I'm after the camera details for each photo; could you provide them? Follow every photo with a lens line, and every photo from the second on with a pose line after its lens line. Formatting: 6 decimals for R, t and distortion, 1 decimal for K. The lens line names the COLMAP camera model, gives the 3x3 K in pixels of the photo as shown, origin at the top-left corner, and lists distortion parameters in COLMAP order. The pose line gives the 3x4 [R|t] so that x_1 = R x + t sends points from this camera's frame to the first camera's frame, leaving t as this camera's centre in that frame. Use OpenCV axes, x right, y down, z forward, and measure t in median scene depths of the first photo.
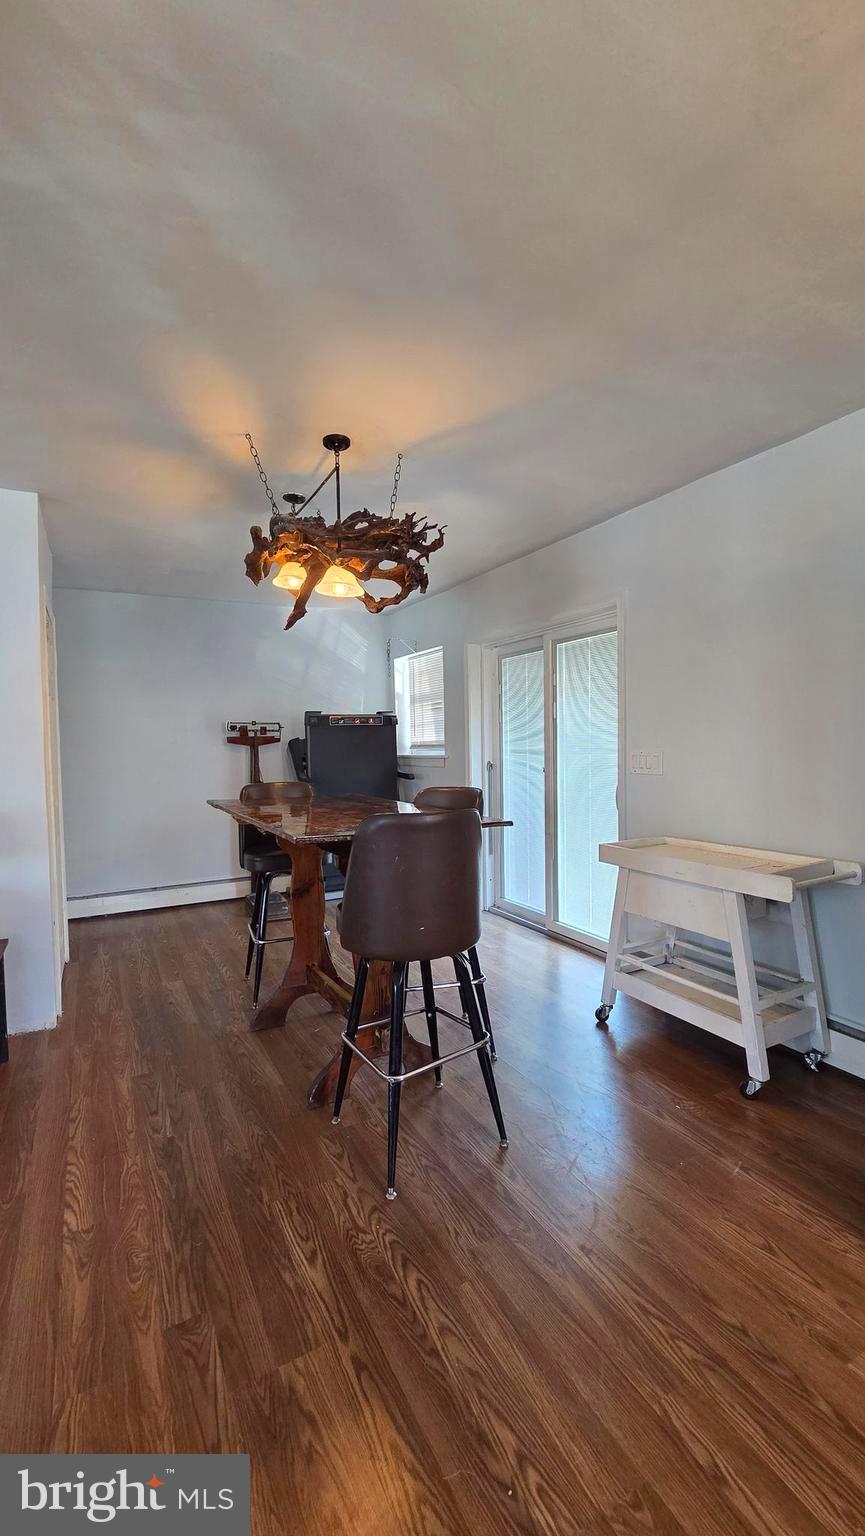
lens RADIAL K [[630.6, 0, 422.2], [0, 630.6, 764.0], [0, 0, 1]] dist [-0.001828, 0.000091]
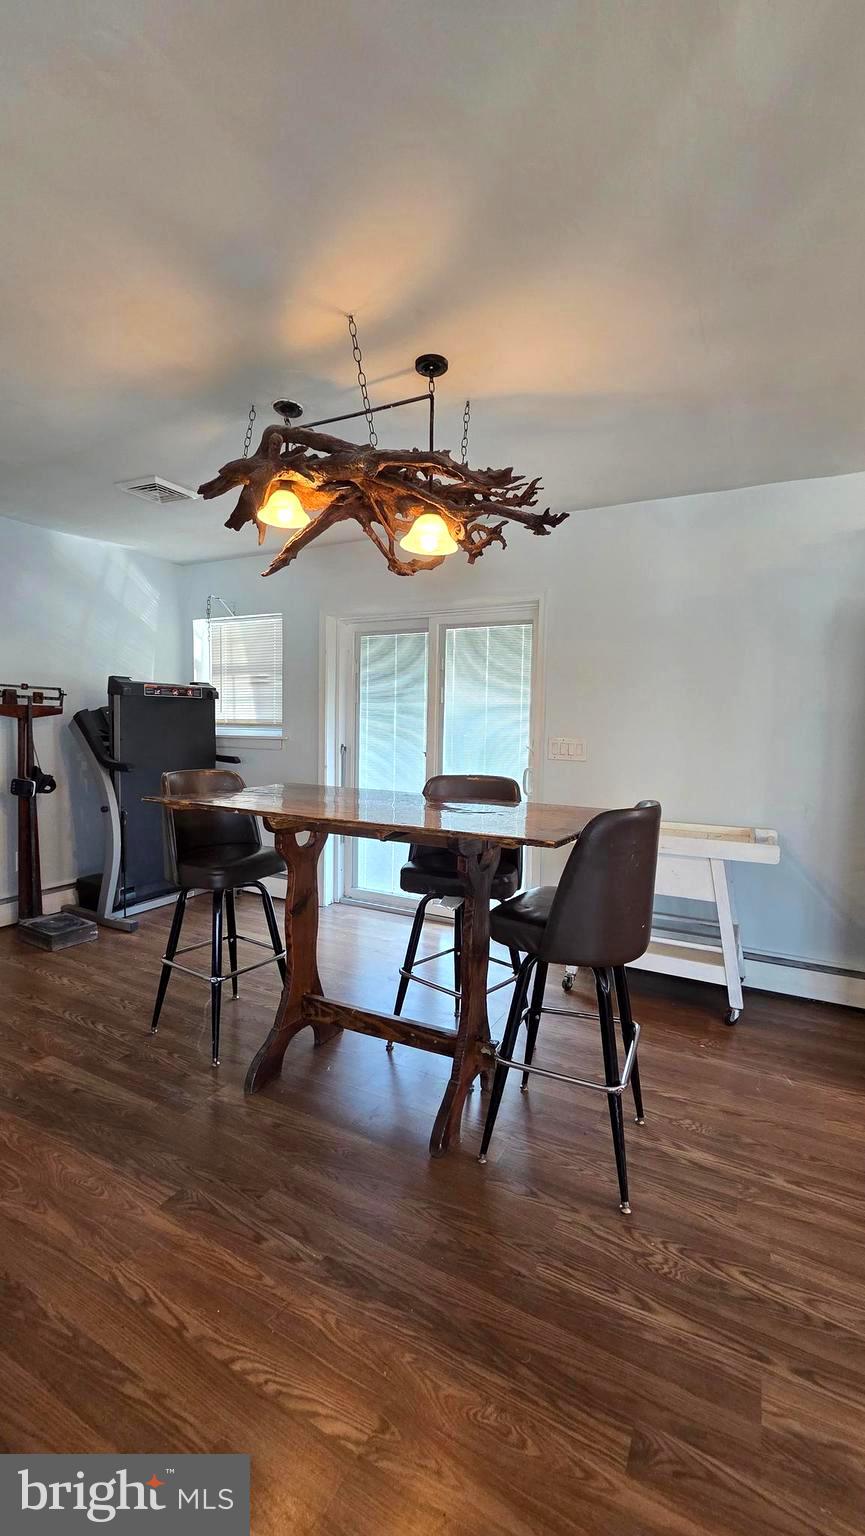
lens RADIAL K [[629.7, 0, 424.0], [0, 629.7, 767.5], [0, 0, 1]] dist [-0.001423, -0.000528]
pose [[0.832541, -0.007647, 0.553911, -0.492791], [-0.015084, 0.999221, 0.036467, -0.008697], [-0.553758, -0.038715, 0.831777, 0.239263]]
